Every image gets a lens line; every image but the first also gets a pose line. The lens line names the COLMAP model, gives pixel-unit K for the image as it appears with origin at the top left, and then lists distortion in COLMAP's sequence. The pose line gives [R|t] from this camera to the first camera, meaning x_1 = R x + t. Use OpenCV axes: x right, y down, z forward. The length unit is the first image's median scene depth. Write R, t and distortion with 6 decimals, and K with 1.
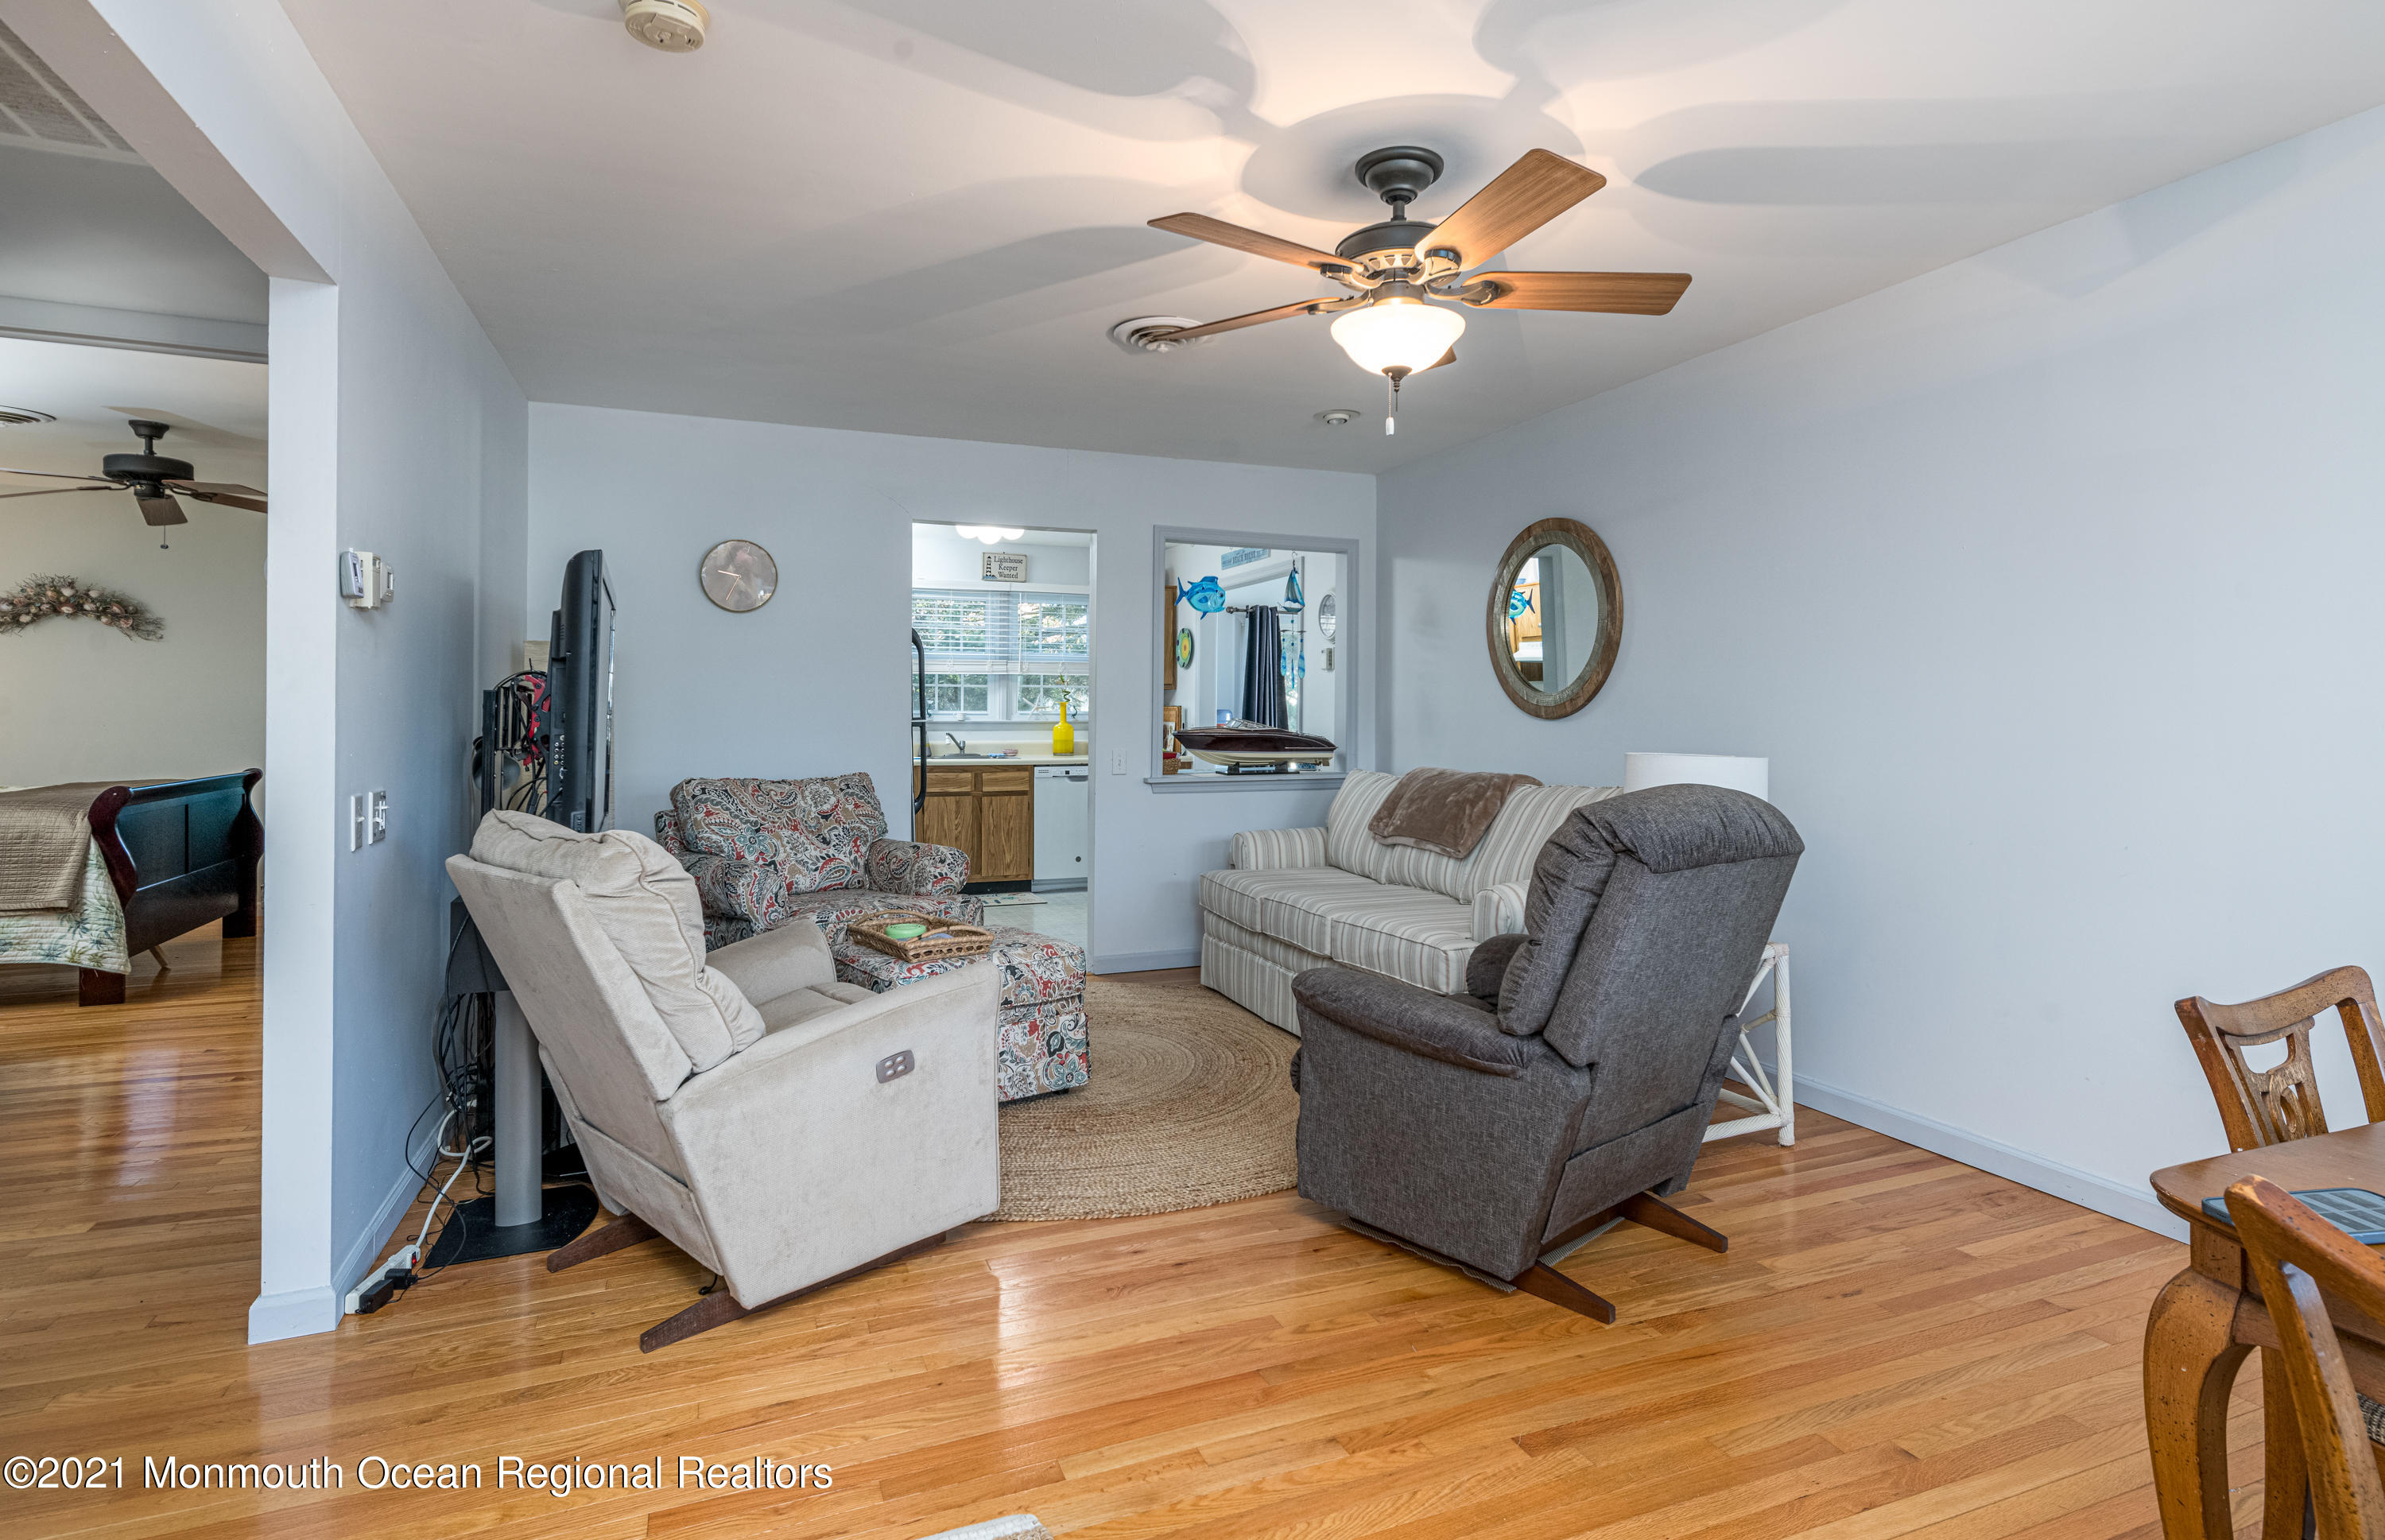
lens RADIAL K [[1175.1, 0, 1184.9], [0, 1175.1, 726.4], [0, 0, 1]] dist [0.003989, 0.000895]
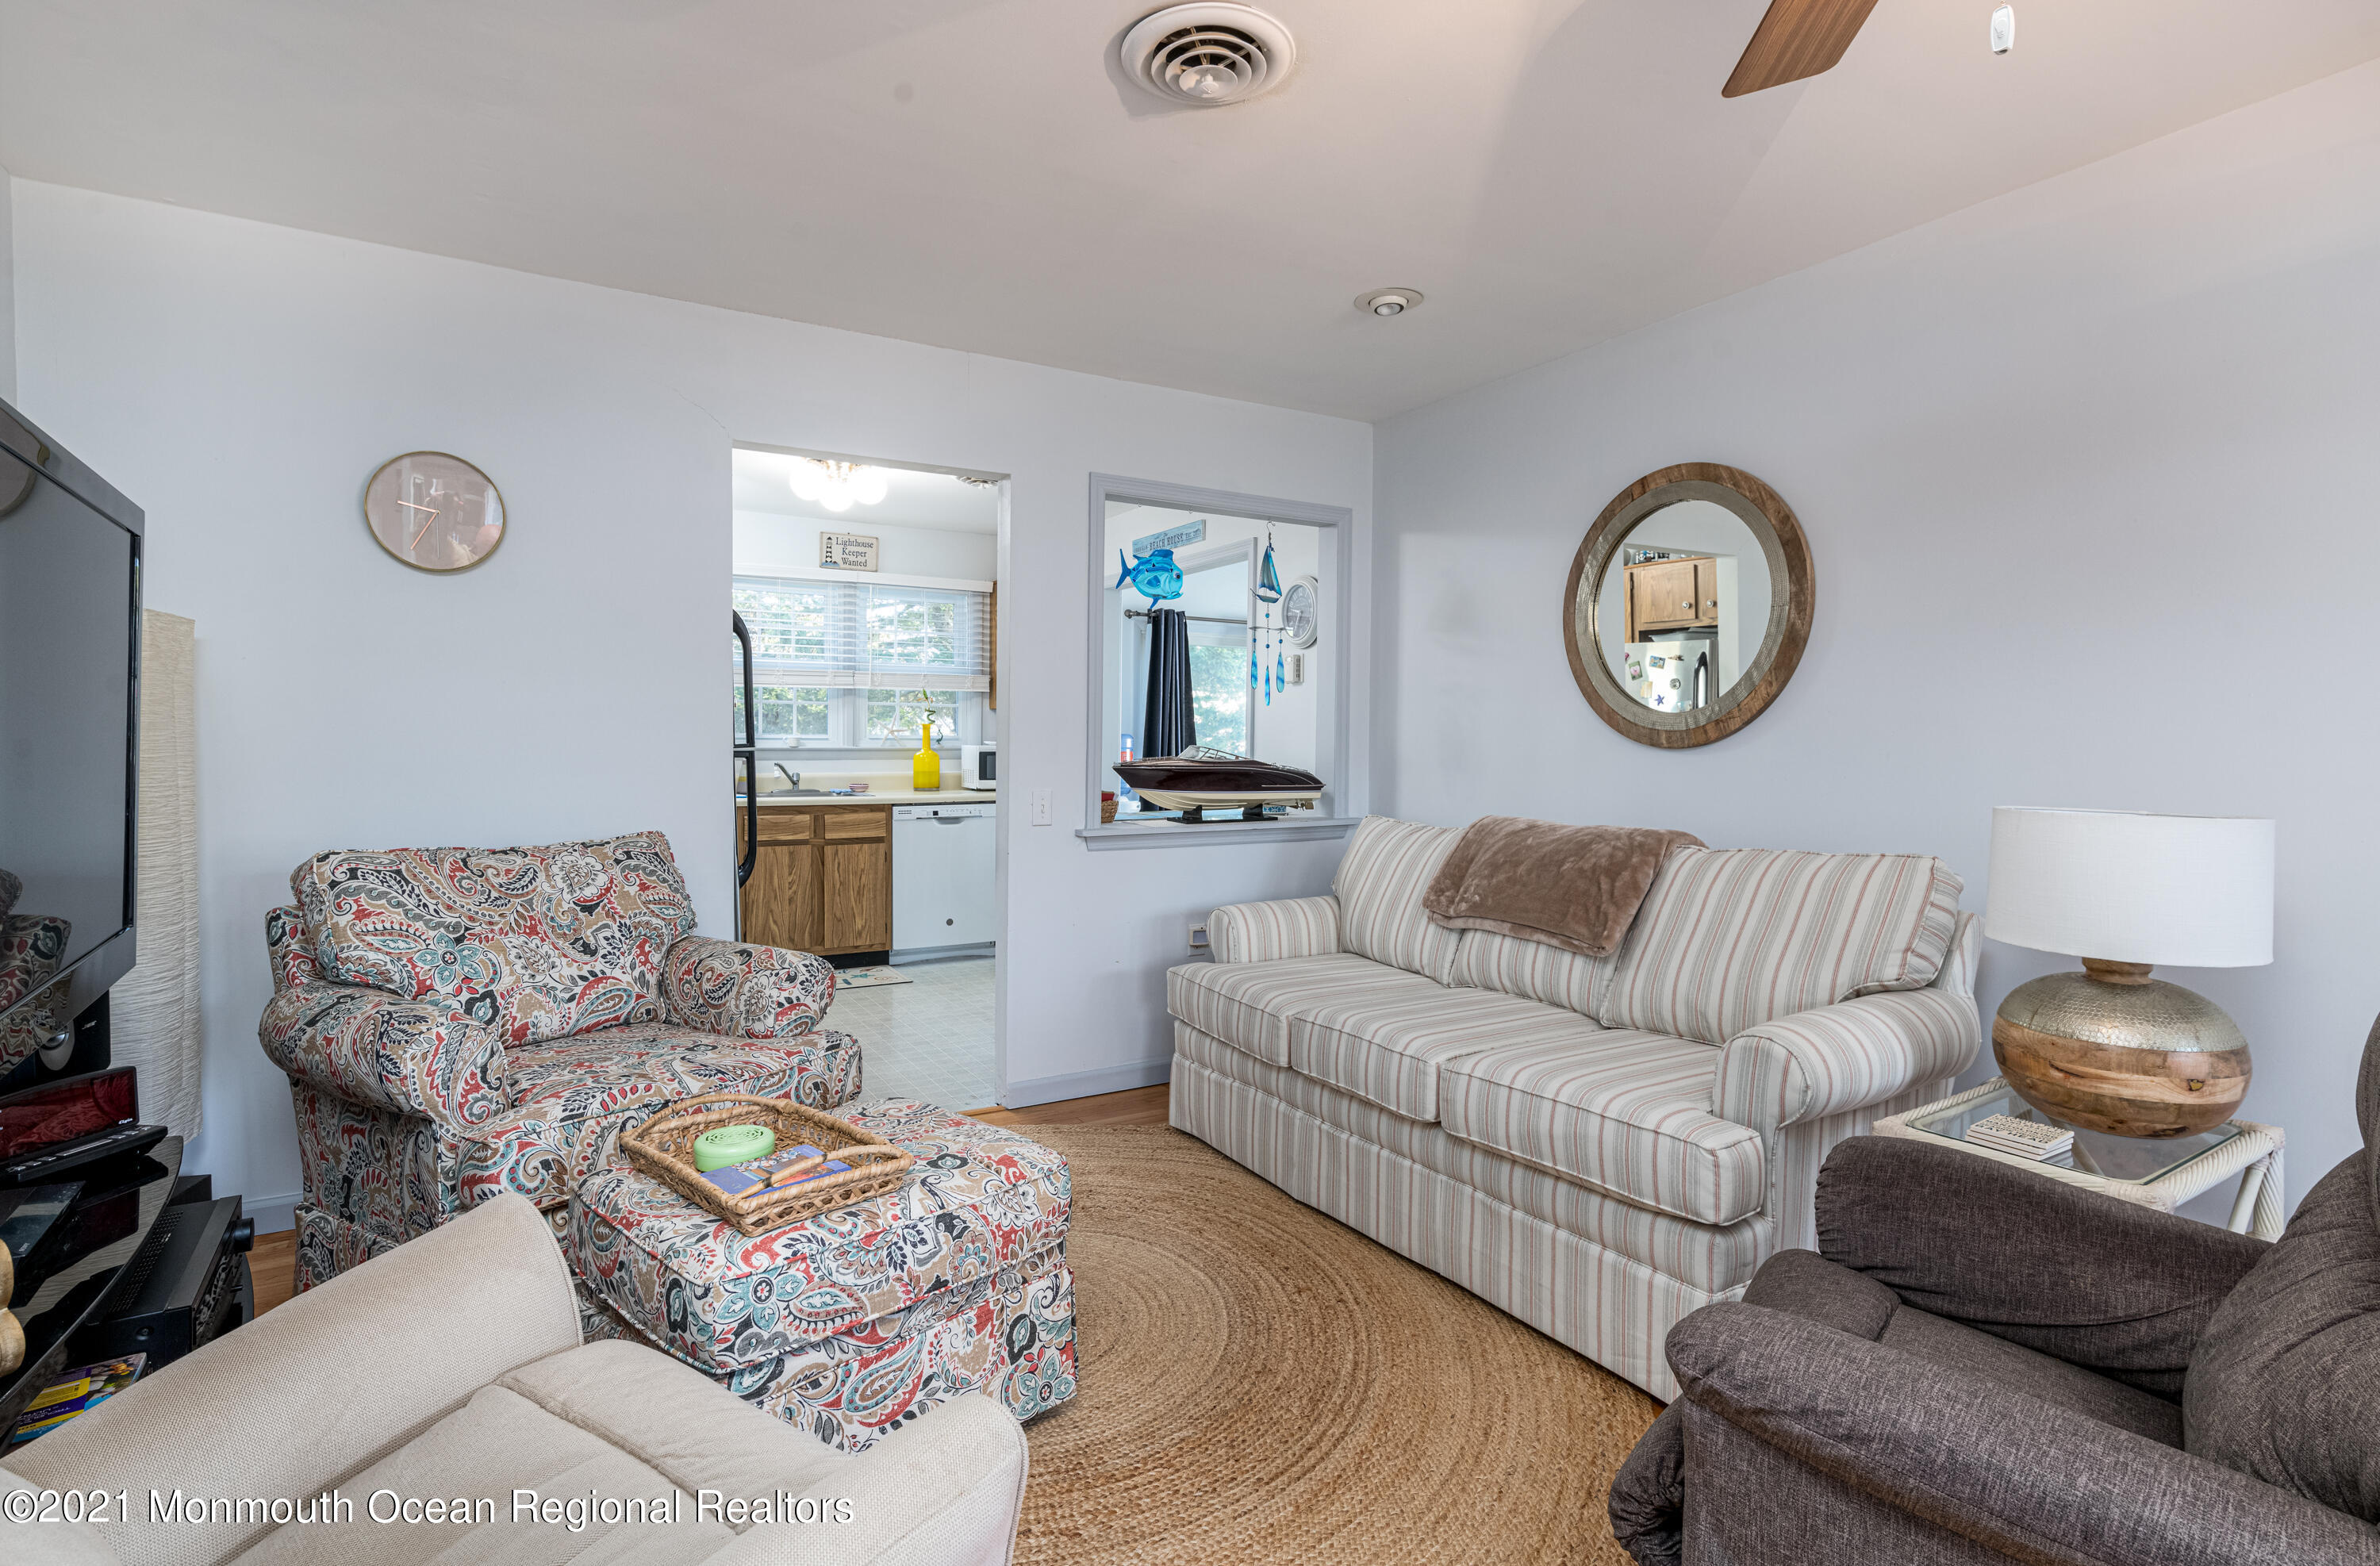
lens RADIAL K [[1159.0, 0, 1190.0], [0, 1159.0, 783.0], [0, 0, 1]] dist [0.001286, 0.000241]
pose [[0.987821, -0.002170, 0.155576, -0.087921], [-0.002066, 0.999632, 0.027062, -0.003912], [-0.155578, -0.027054, 0.987453, 0.345649]]
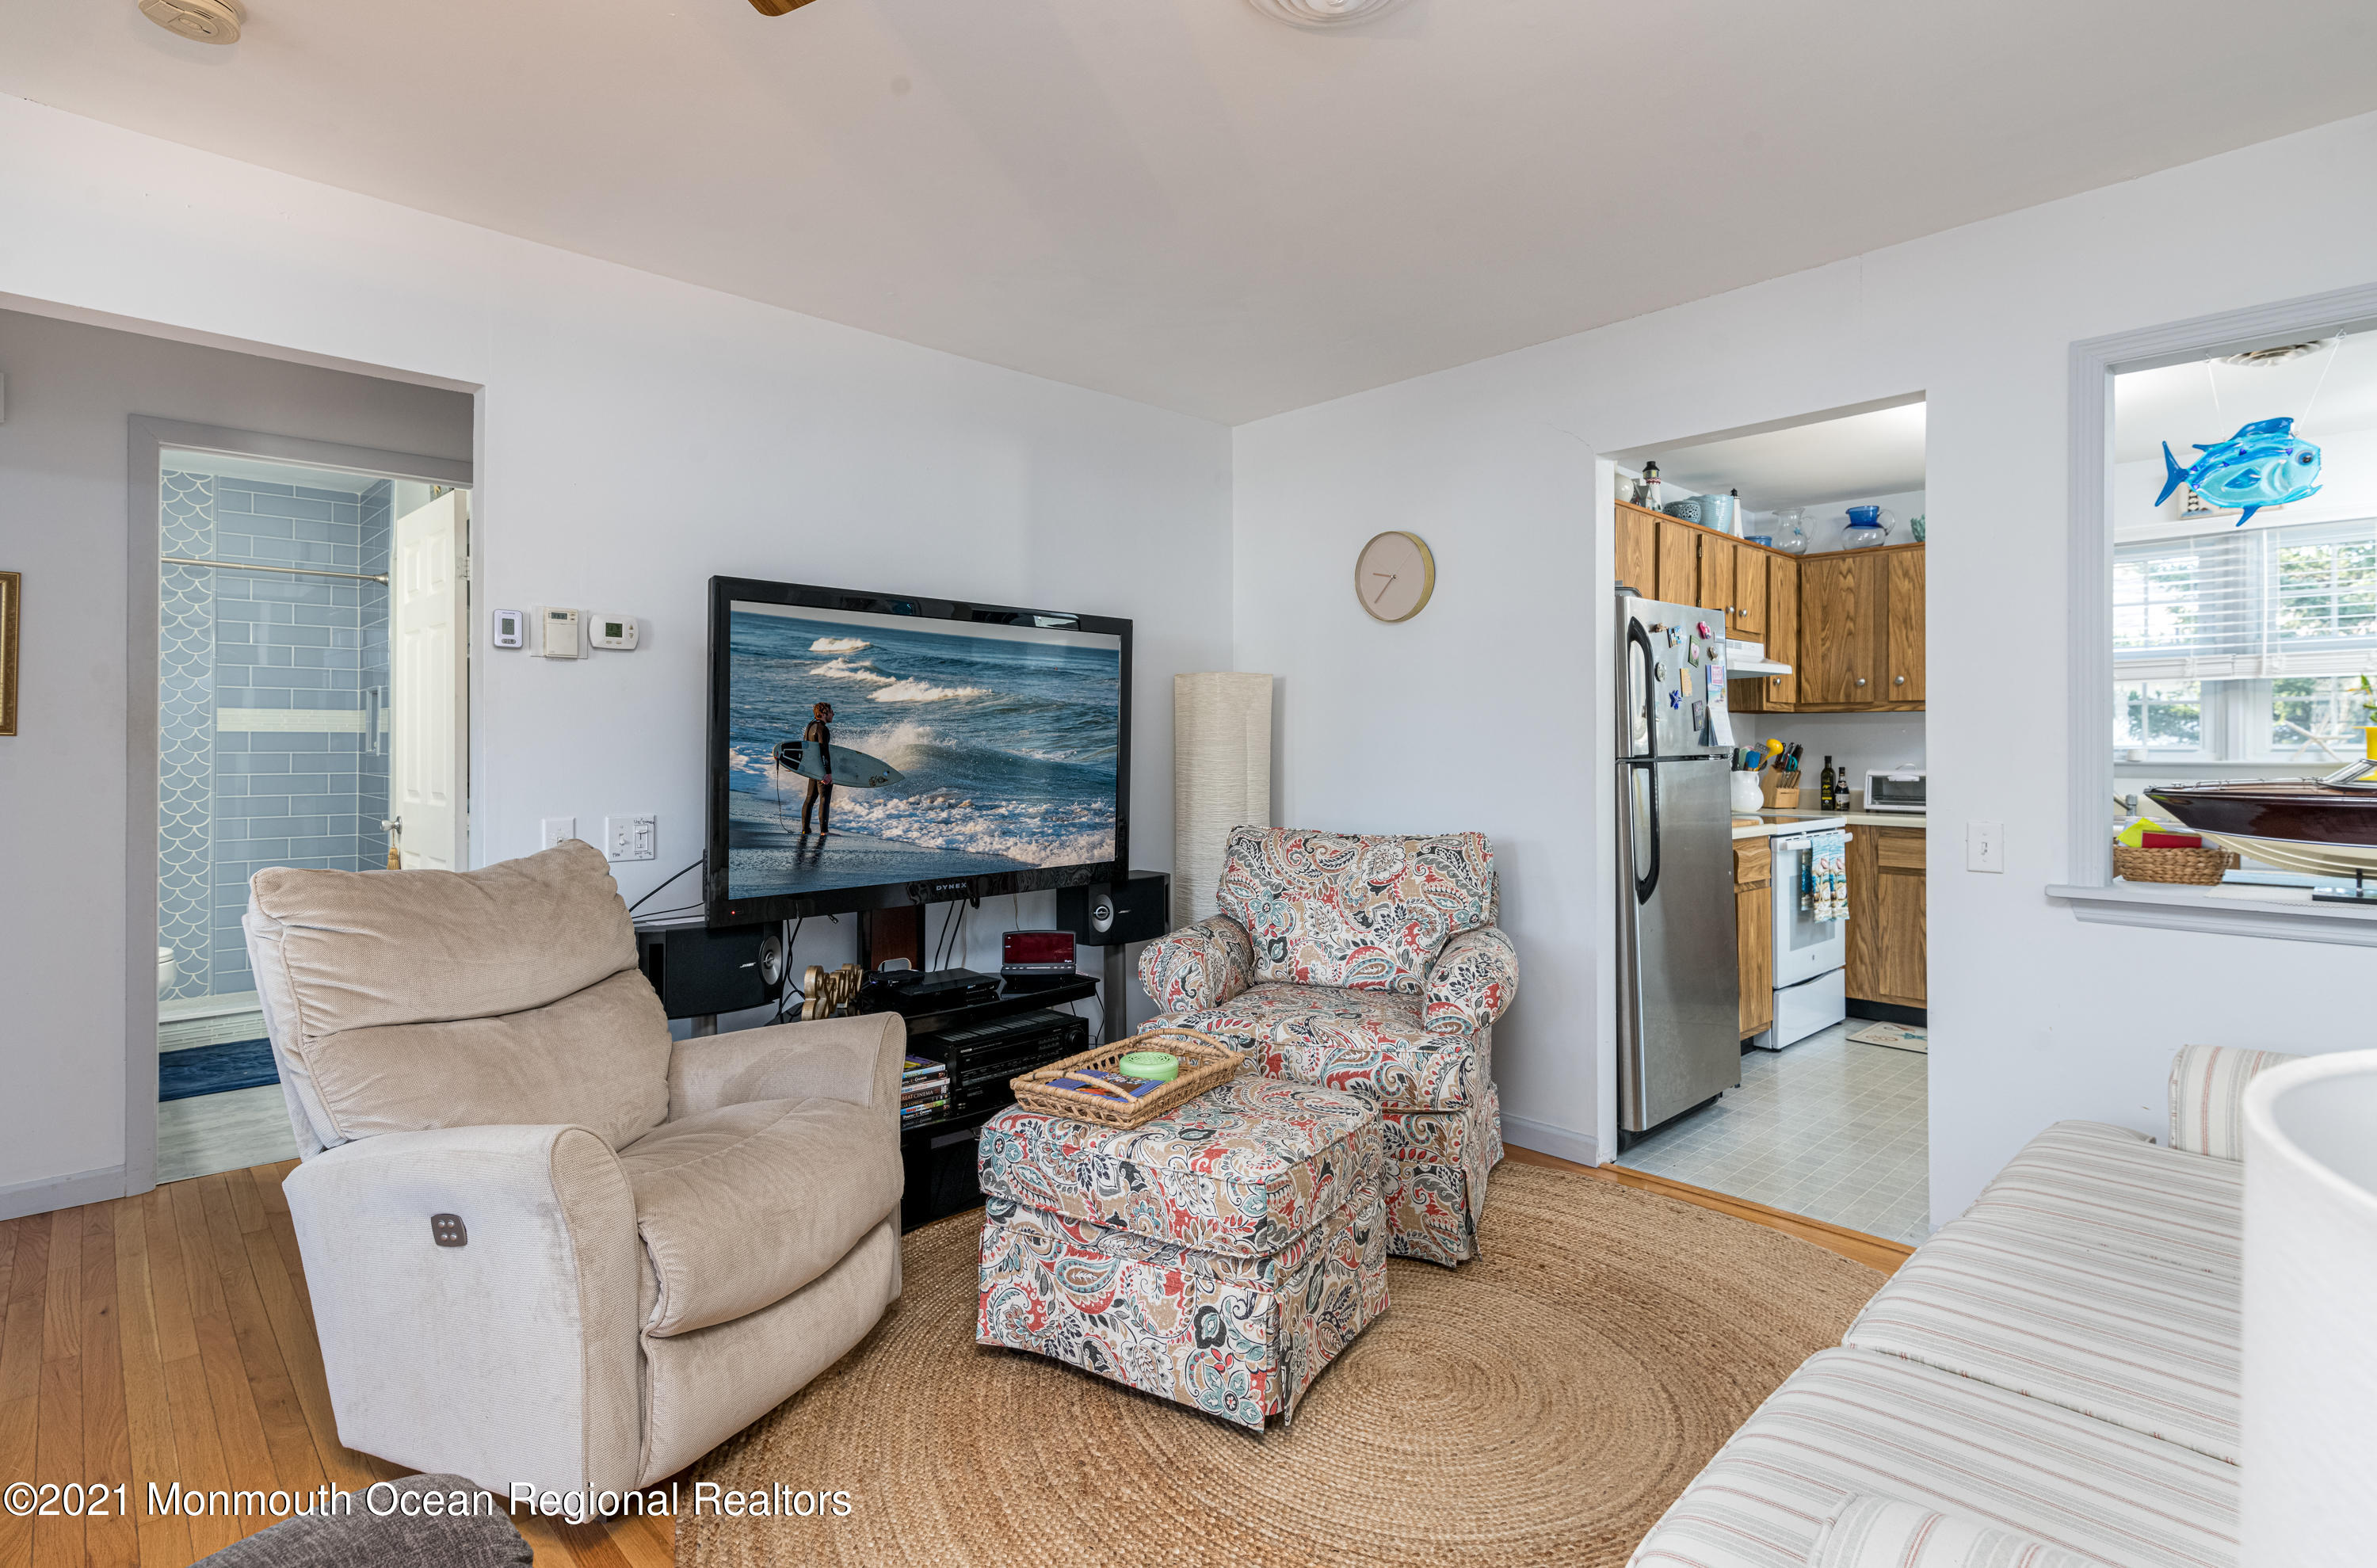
lens RADIAL K [[1169.7, 0, 1223.5], [0, 1169.7, 751.0], [0, 0, 1]] dist [0.000070, 0.000075]
pose [[0.388502, -0.000307, -0.921448, 0.312150], [-0.009667, 0.999944, -0.004409, -0.004737], [0.921397, 0.010620, 0.388477, 0.593182]]
